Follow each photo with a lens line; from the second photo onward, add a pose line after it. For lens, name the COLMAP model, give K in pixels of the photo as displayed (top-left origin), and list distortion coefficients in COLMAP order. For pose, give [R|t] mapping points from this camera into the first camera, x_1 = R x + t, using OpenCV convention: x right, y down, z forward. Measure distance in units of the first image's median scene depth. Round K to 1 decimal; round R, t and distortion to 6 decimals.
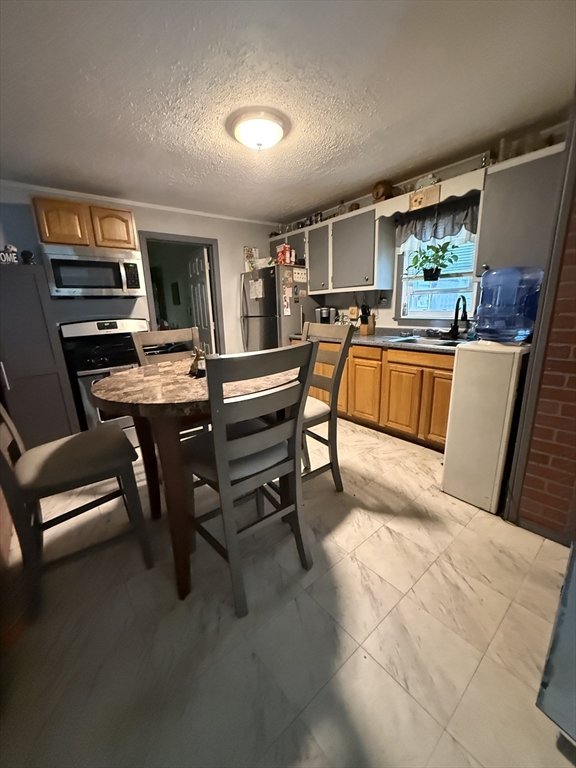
lens RADIAL K [[303.9, 0, 287.6], [0, 303.9, 384.4], [0, 0, 1]] dist [-0.001440, 0.000216]
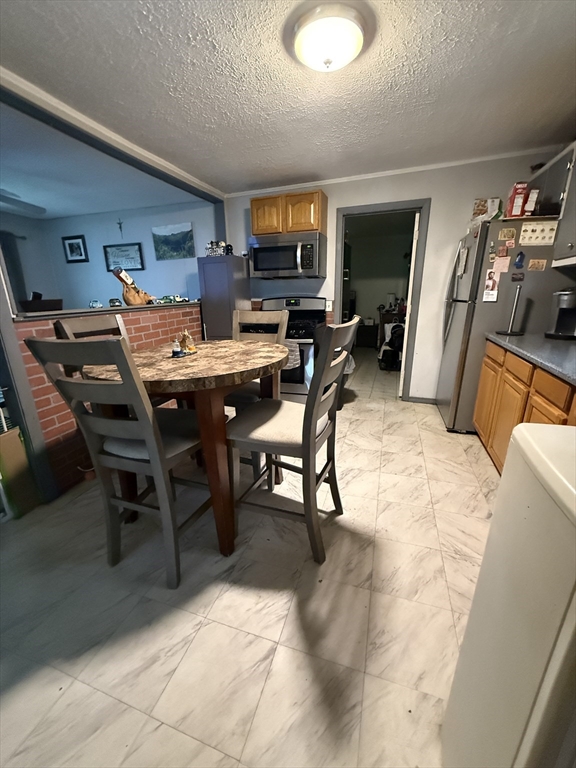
lens RADIAL K [[303.9, 0, 287.2], [0, 303.9, 383.8], [0, 0, 1]] dist [-0.001440, 0.000216]
pose [[0.532950, 0.269255, -0.802163, 0.437158], [-0.208455, 0.960580, 0.183933, -0.116293], [0.820067, 0.069188, 0.568069, 0.386721]]
